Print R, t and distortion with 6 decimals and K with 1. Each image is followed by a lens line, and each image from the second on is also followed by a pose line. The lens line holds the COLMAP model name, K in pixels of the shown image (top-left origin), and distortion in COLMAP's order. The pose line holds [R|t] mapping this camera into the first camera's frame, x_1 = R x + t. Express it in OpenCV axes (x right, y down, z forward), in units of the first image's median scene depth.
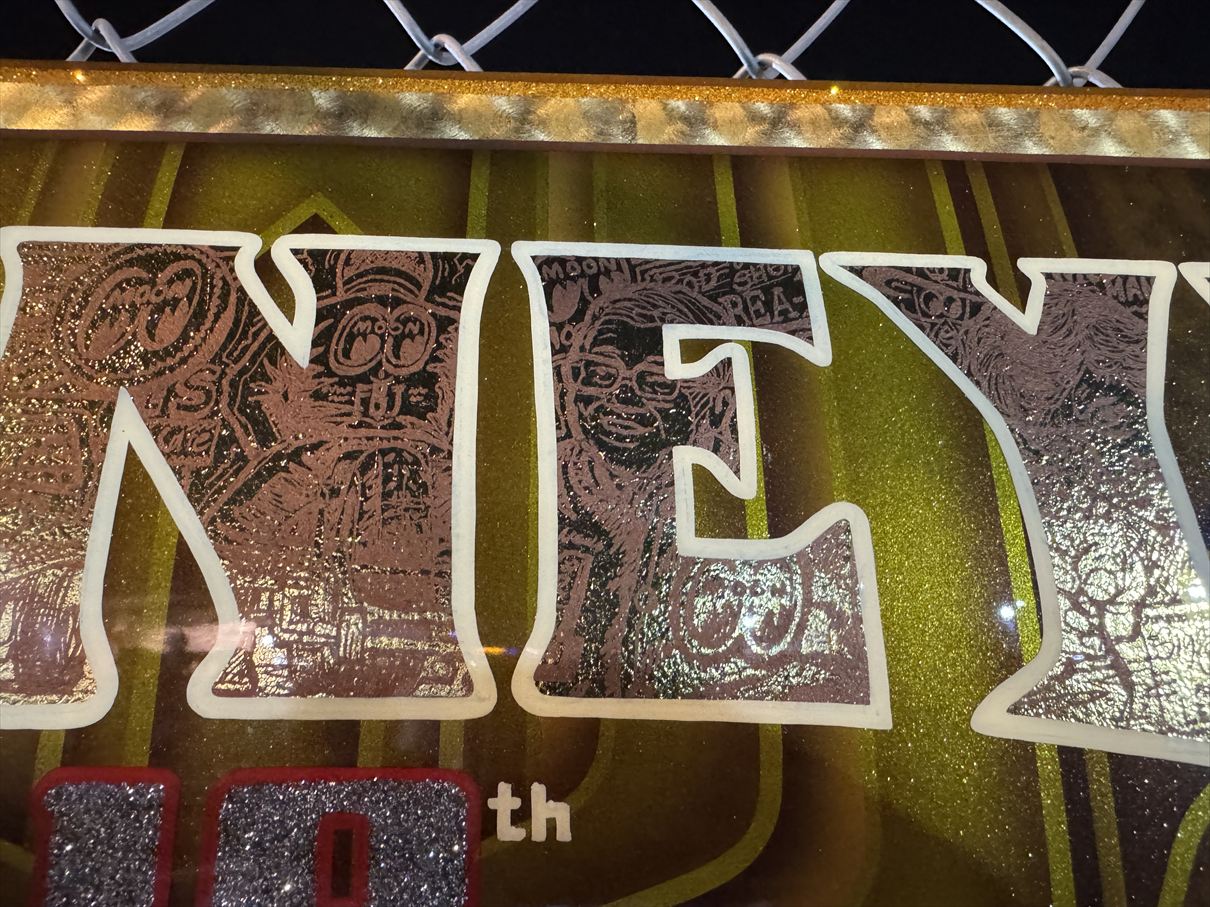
lens RADIAL K [[856.9, 0, 607.9], [0, 856.9, 450.3], [0, 0, 1]] dist [0.024613, -0.024970]
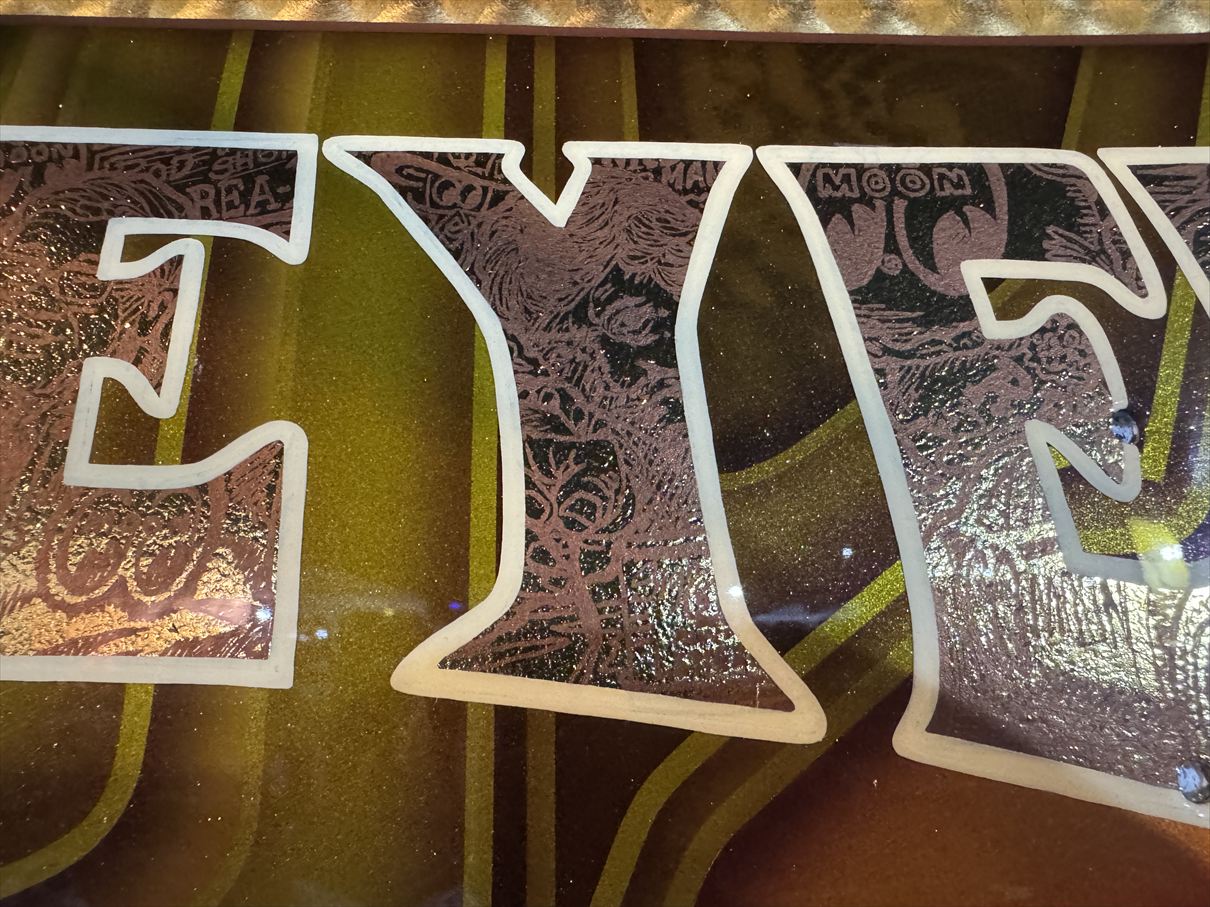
lens RADIAL K [[856.9, 0, 604.7], [0, 856.9, 453.2], [0, 0, 1]] dist [0.024613, -0.024970]
pose [[0.999889, -0.013741, -0.005769, 0.540483], [0.013833, 0.999772, 0.016287, 0.075319], [0.005544, -0.016365, 0.999851, 0.150595]]
